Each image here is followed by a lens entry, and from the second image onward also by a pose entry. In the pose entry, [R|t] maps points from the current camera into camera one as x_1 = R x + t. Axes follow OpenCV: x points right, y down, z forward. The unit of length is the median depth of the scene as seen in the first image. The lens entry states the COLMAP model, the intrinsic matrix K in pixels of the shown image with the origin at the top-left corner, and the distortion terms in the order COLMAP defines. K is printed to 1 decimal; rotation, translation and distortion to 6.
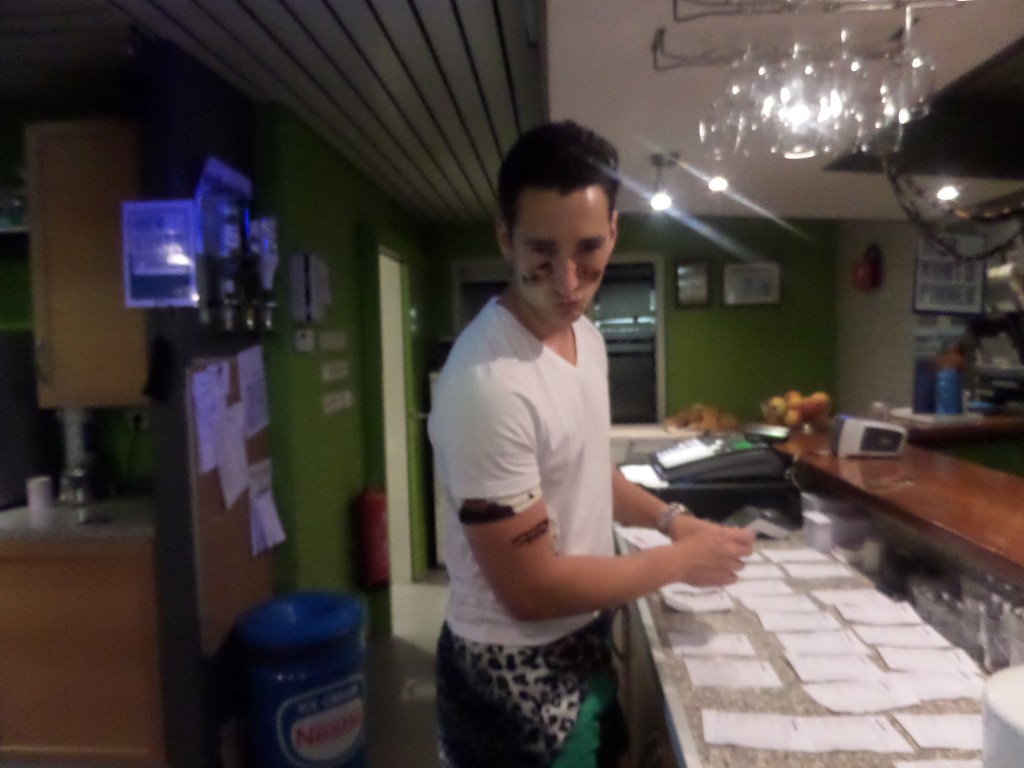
lens RADIAL K [[734.7, 0, 512.0], [0, 734.7, 384.0], [0, 0, 1]] dist [-0.020285, -0.002856]
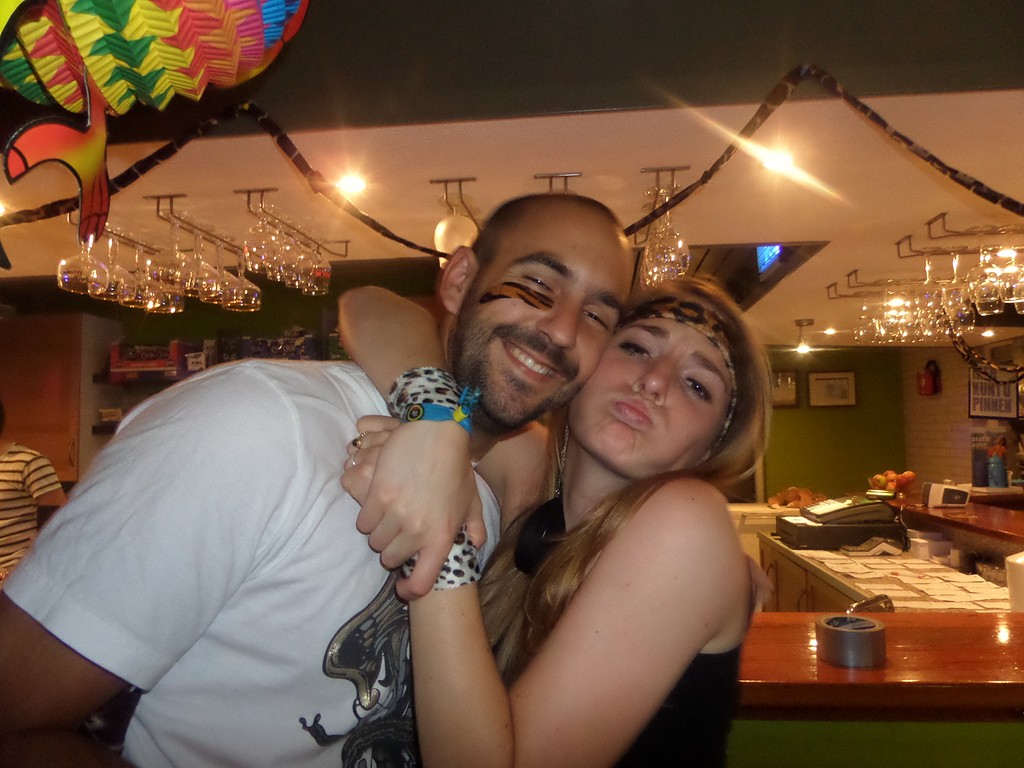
lens RADIAL K [[753.4, 0, 508.2], [0, 753.4, 385.6], [0, 0, 1]] dist [-0.008877, -0.010150]
pose [[0.998894, 0.003781, -0.046866, -0.373518], [-0.009462, 0.992533, -0.121605, 0.037715], [0.046057, 0.121914, 0.991472, -0.666566]]
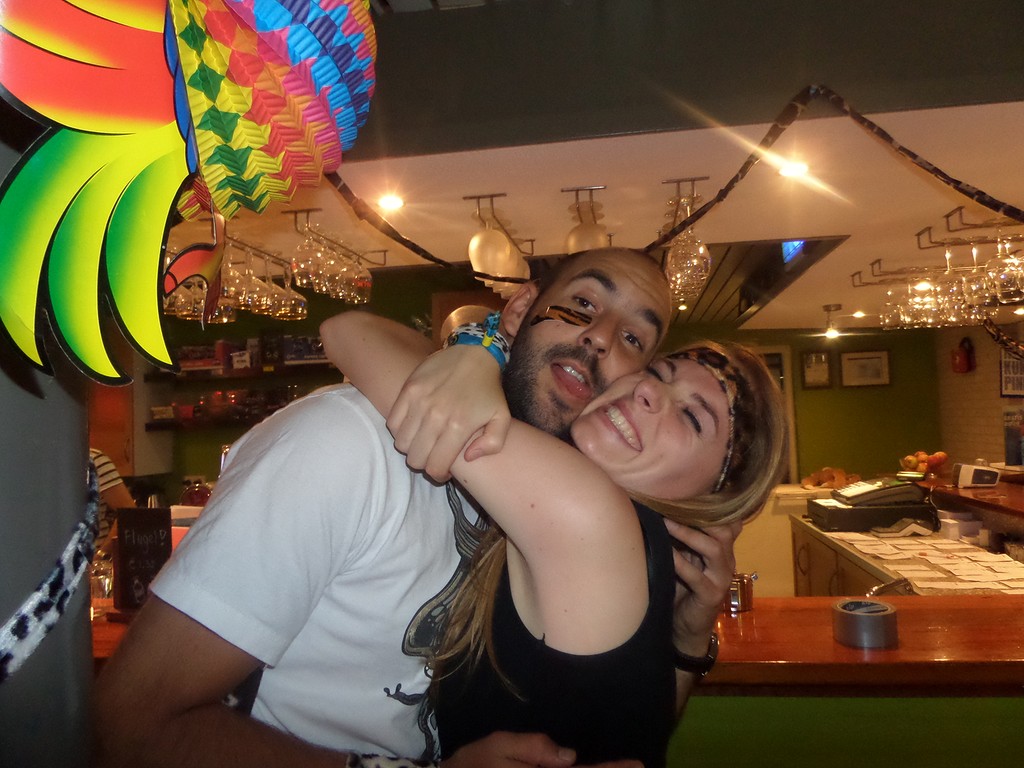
lens RADIAL K [[753.9, 0, 505.9], [0, 753.9, 381.9], [0, 0, 1]] dist [-0.020568, -0.002833]
pose [[0.995513, -0.019455, -0.092603, -0.372024], [0.009836, 0.994611, -0.103213, 0.022484], [0.094112, 0.101839, 0.990339, -0.719093]]
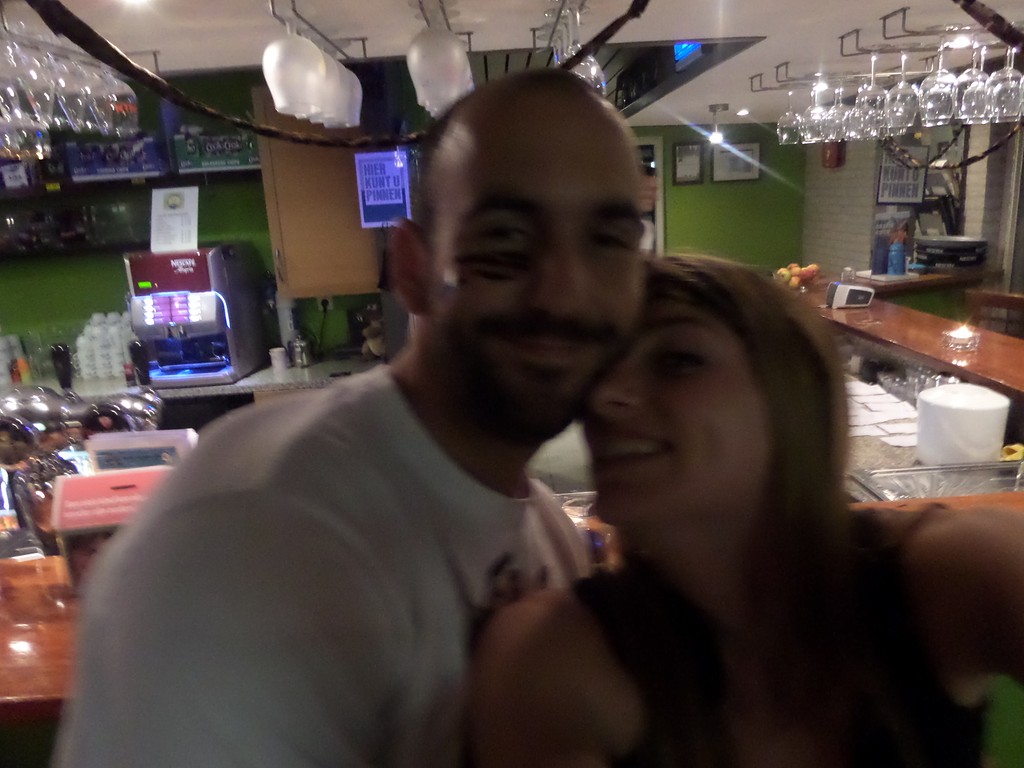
lens RADIAL K [[753.9, 0, 505.9], [0, 753.9, 381.9], [0, 0, 1]] dist [-0.020568, -0.002833]
pose [[0.995799, -0.054541, 0.073549, -0.359844], [0.039852, 0.981331, 0.188151, -0.073374], [-0.082438, -0.184429, 0.979382, -0.530567]]
